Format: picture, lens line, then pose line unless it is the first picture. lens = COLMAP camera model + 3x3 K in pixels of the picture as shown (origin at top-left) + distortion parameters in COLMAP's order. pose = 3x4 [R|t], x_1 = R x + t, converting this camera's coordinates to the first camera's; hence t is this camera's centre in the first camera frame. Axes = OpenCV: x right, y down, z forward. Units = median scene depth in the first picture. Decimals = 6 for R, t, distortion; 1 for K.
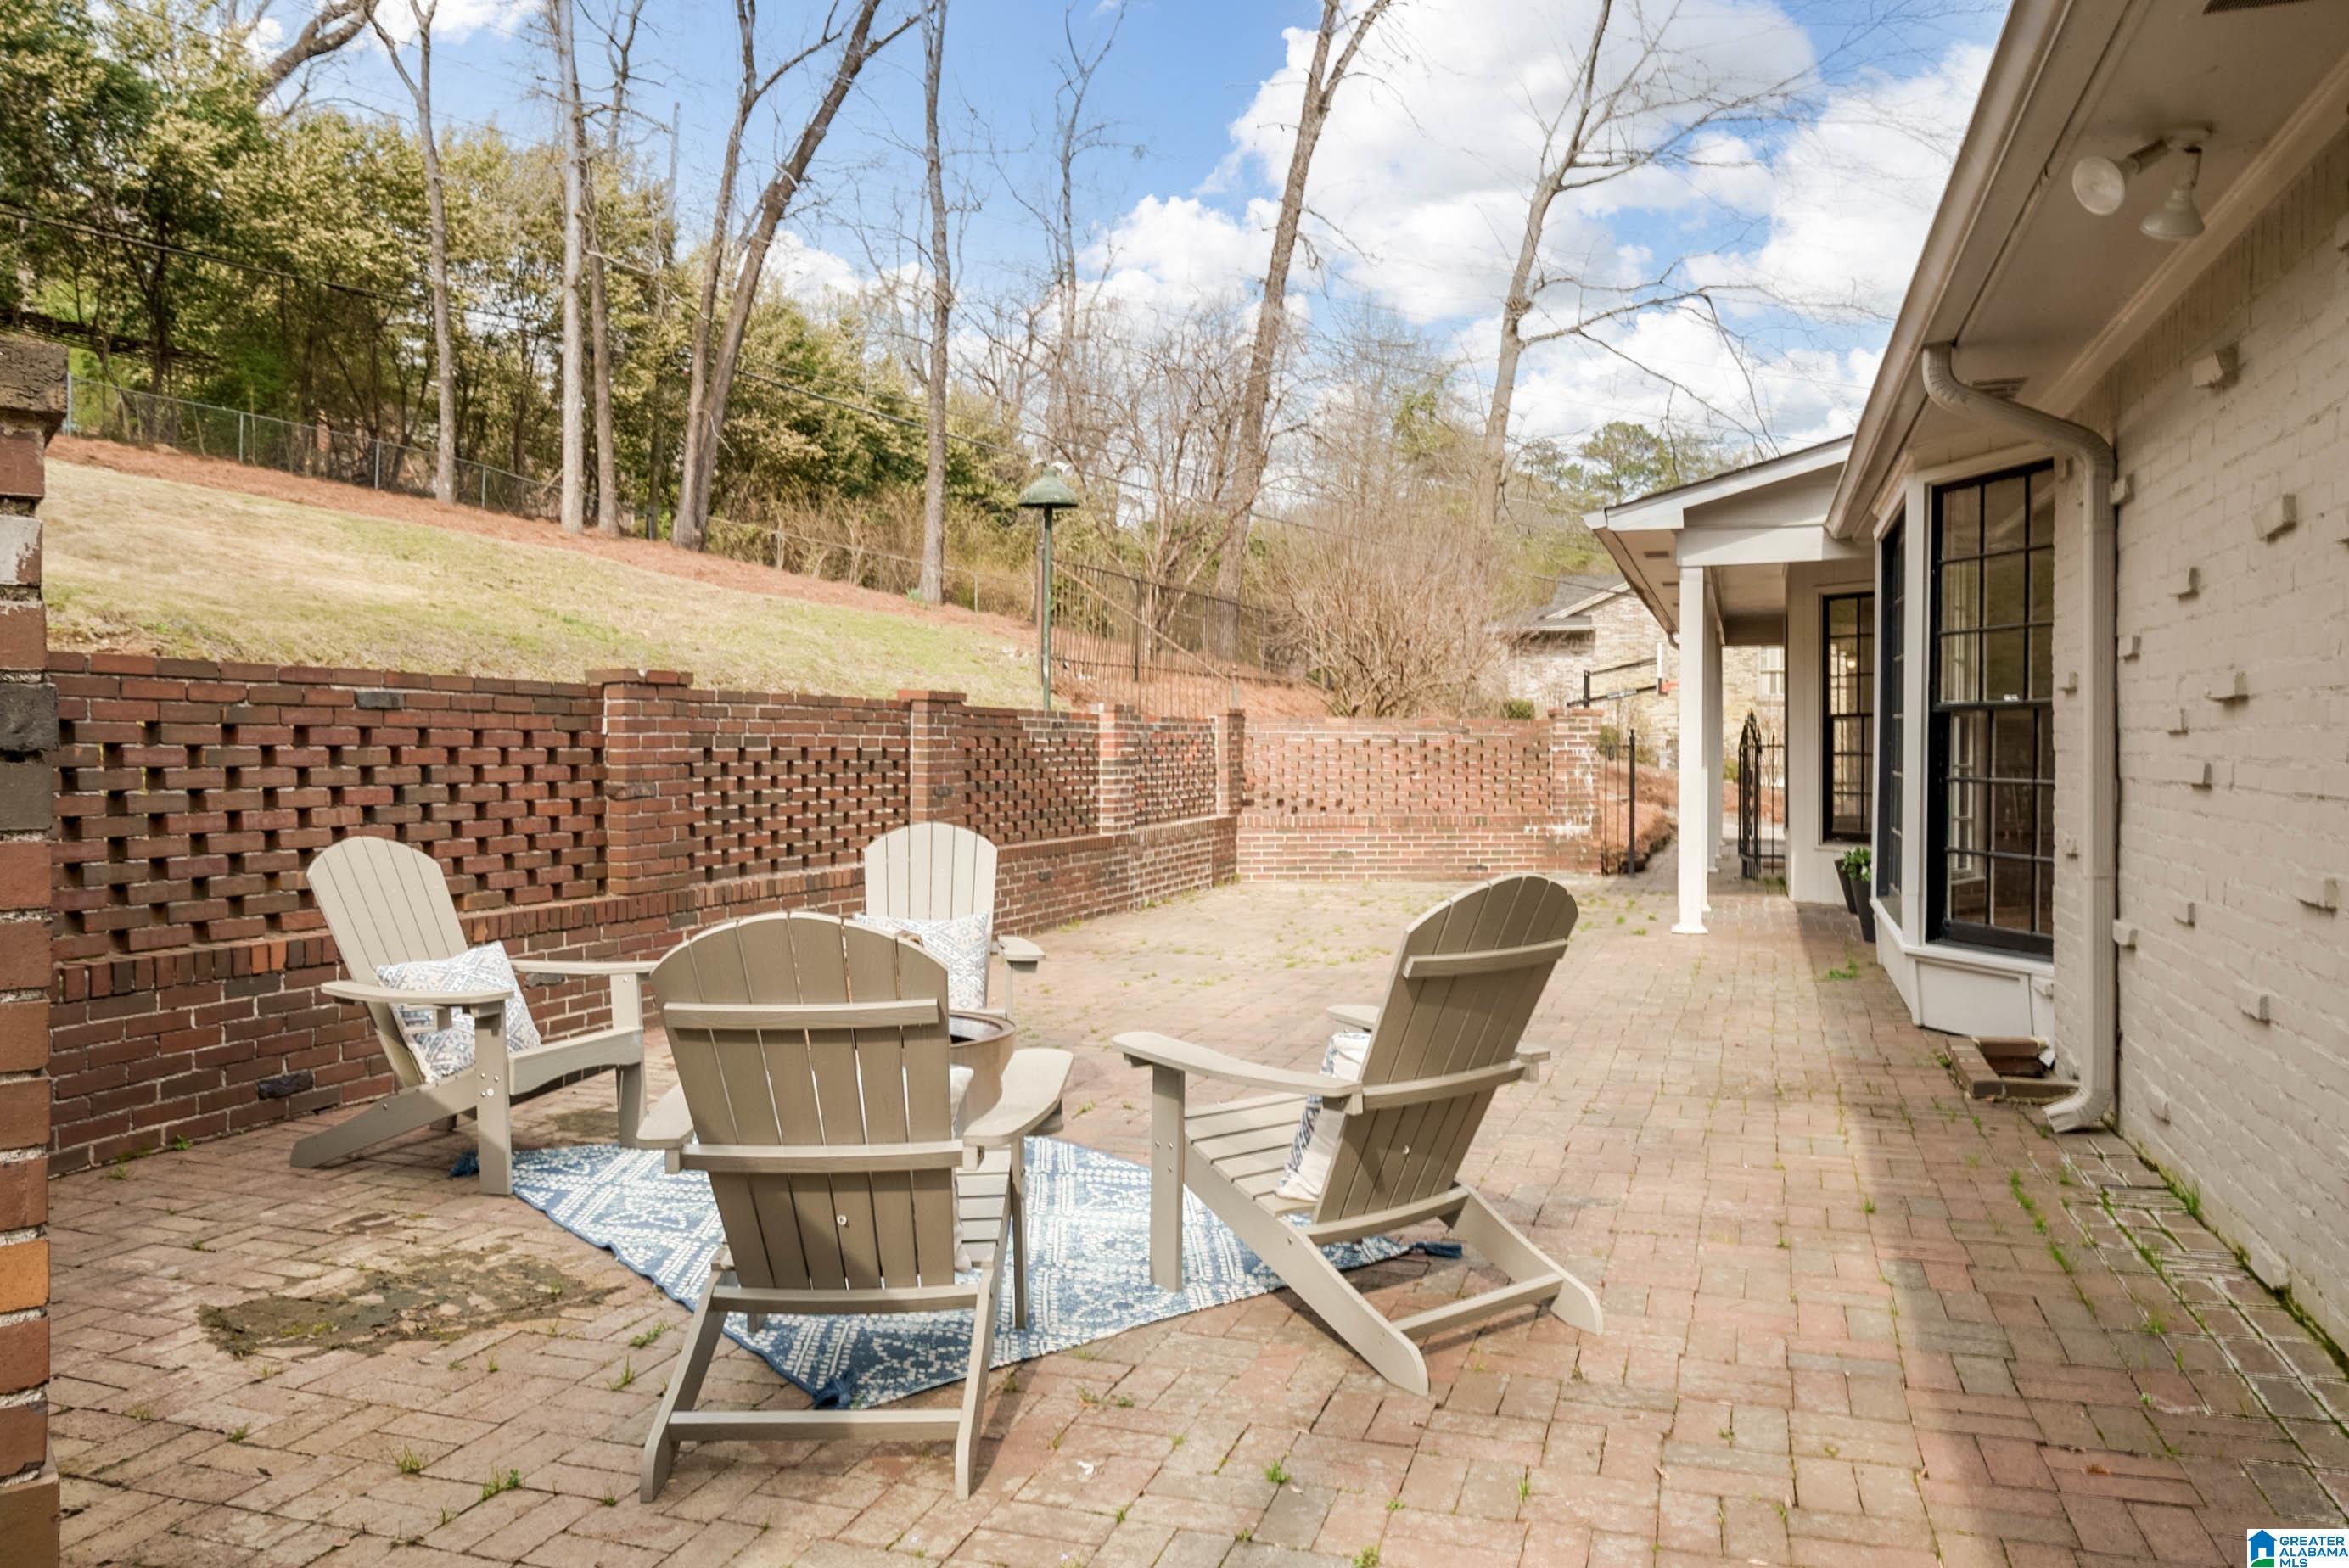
lens RADIAL K [[1640.4, 0, 1170.7], [0, 1640.4, 783.8], [0, 0, 1]] dist [-0.003480, 0.000099]
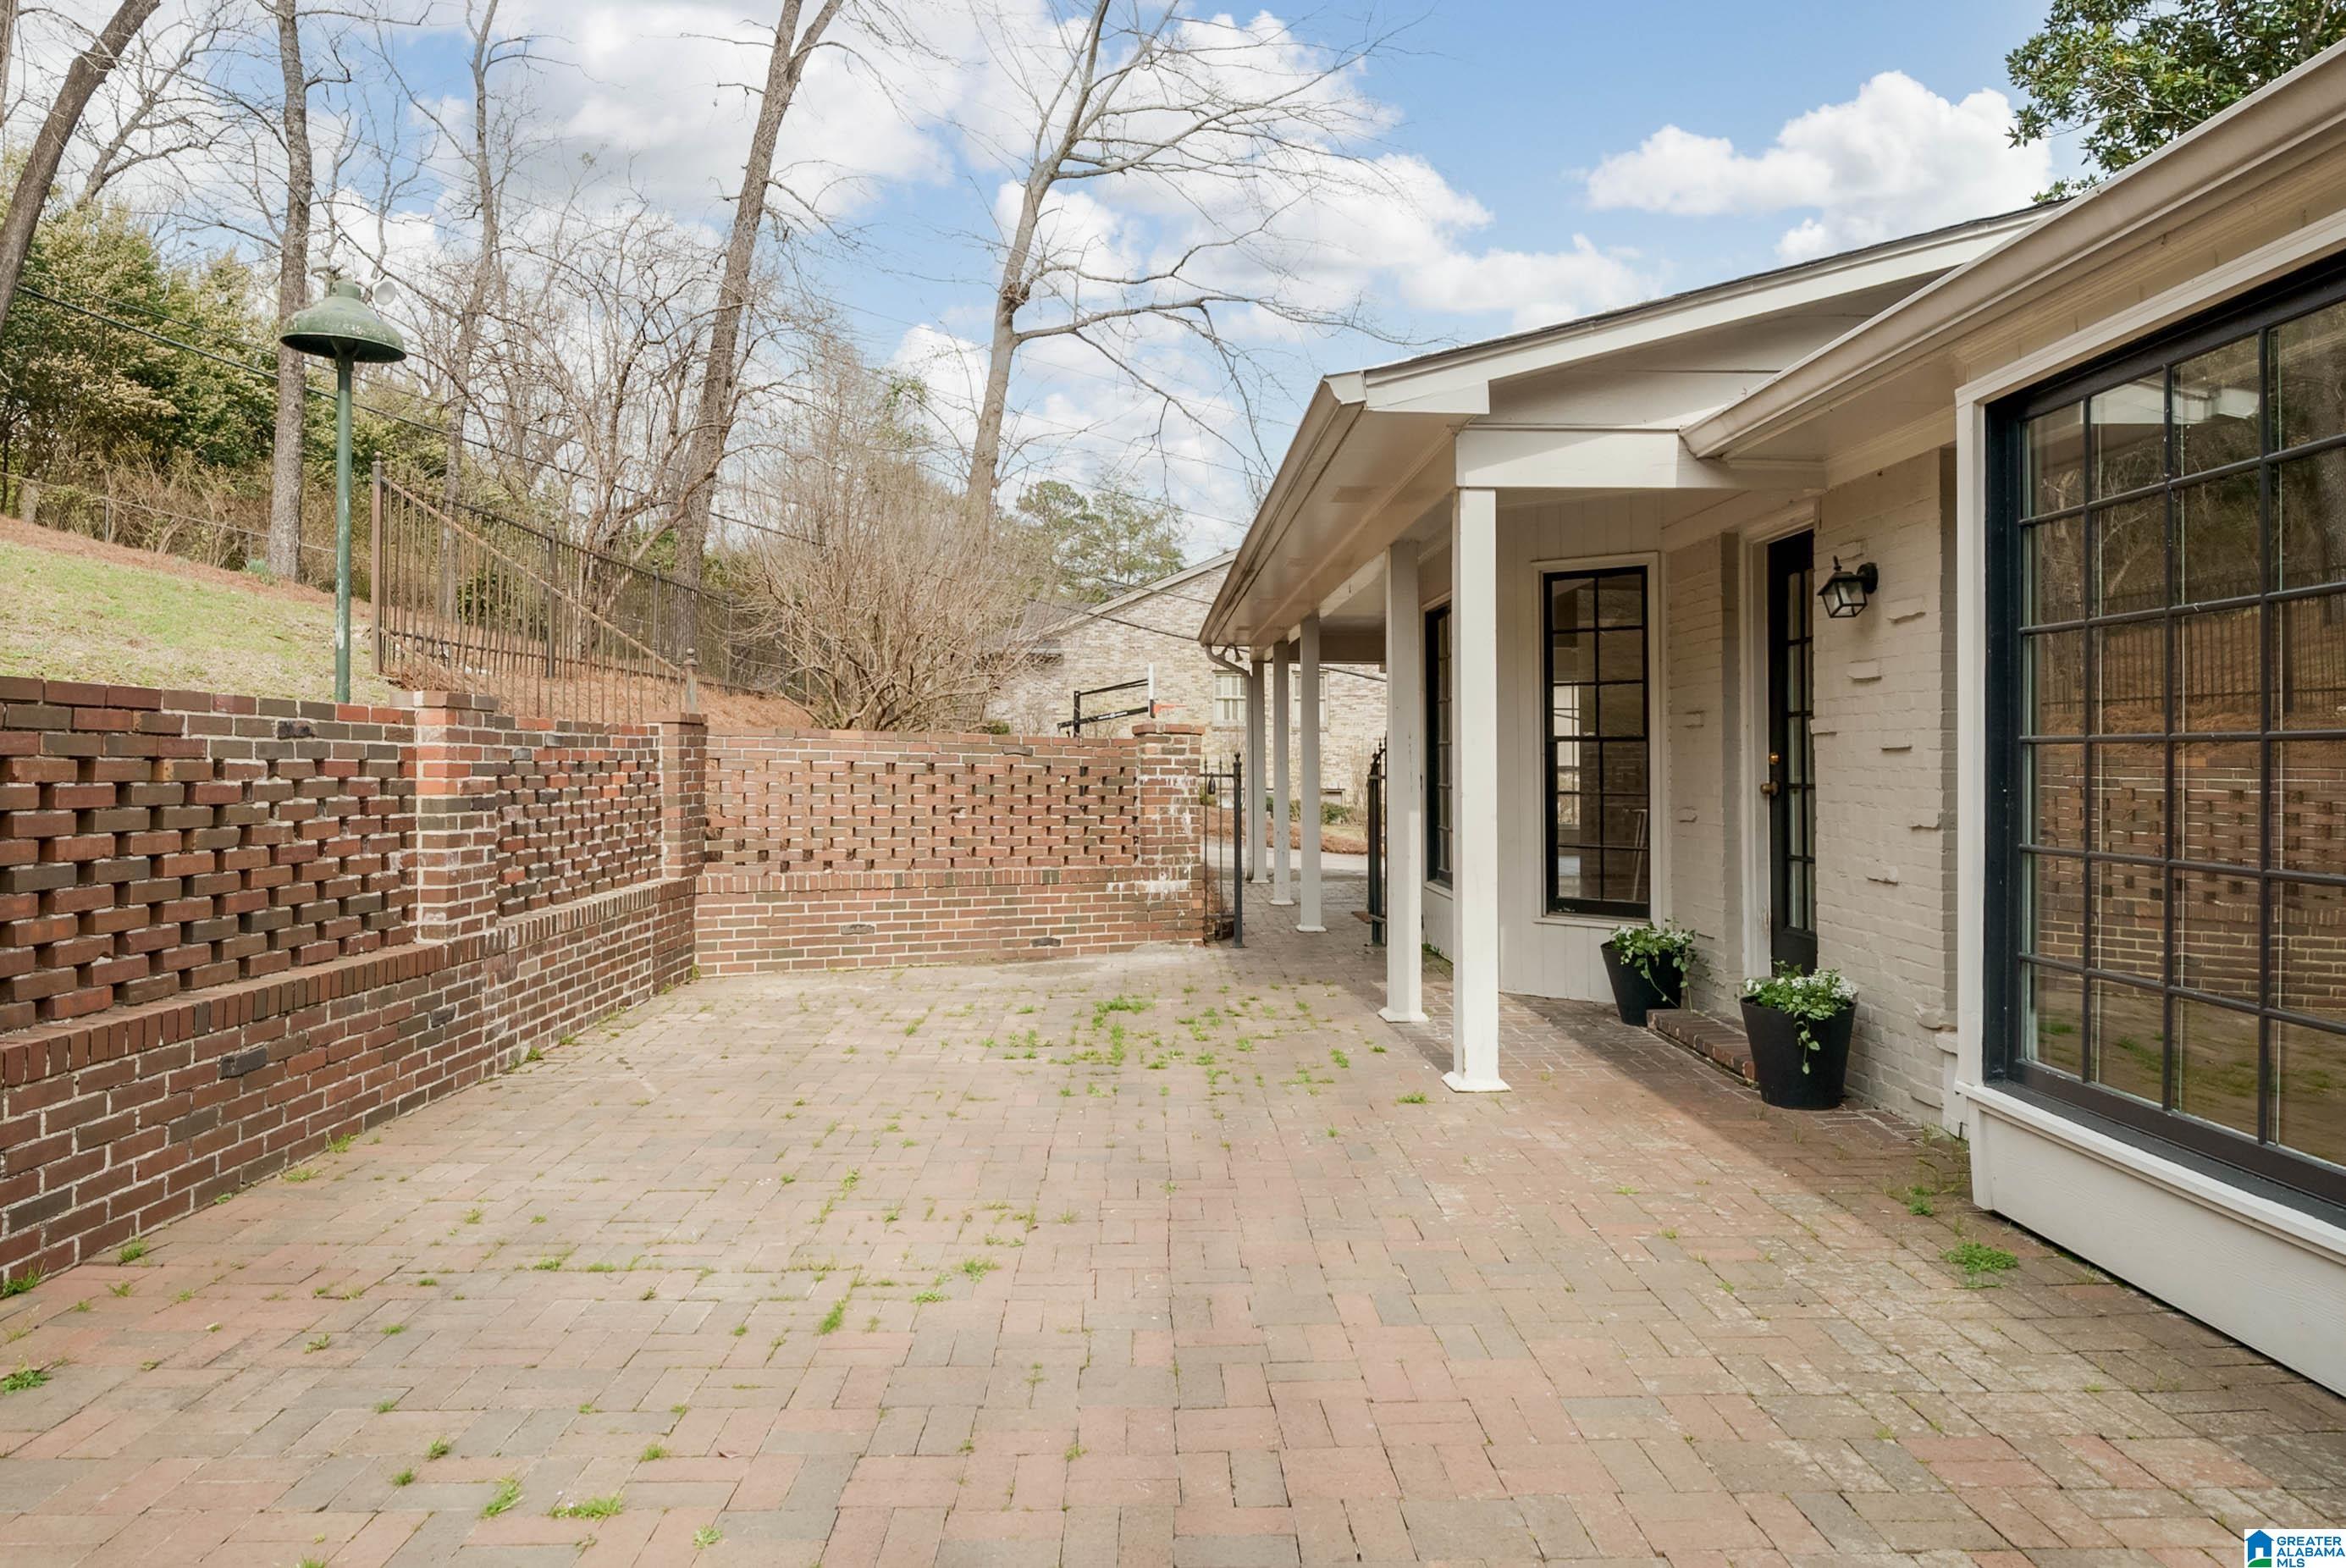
lens RADIAL K [[1481.0, 0, 1205.0], [0, 1481.0, 820.6], [0, 0, 1]] dist [-0.001019, -0.003302]
pose [[0.931736, -0.003300, 0.363120, 0.014958], [-0.002001, 0.999897, 0.014221, -0.011587], [-0.363130, -0.013977, 0.931634, 0.362495]]
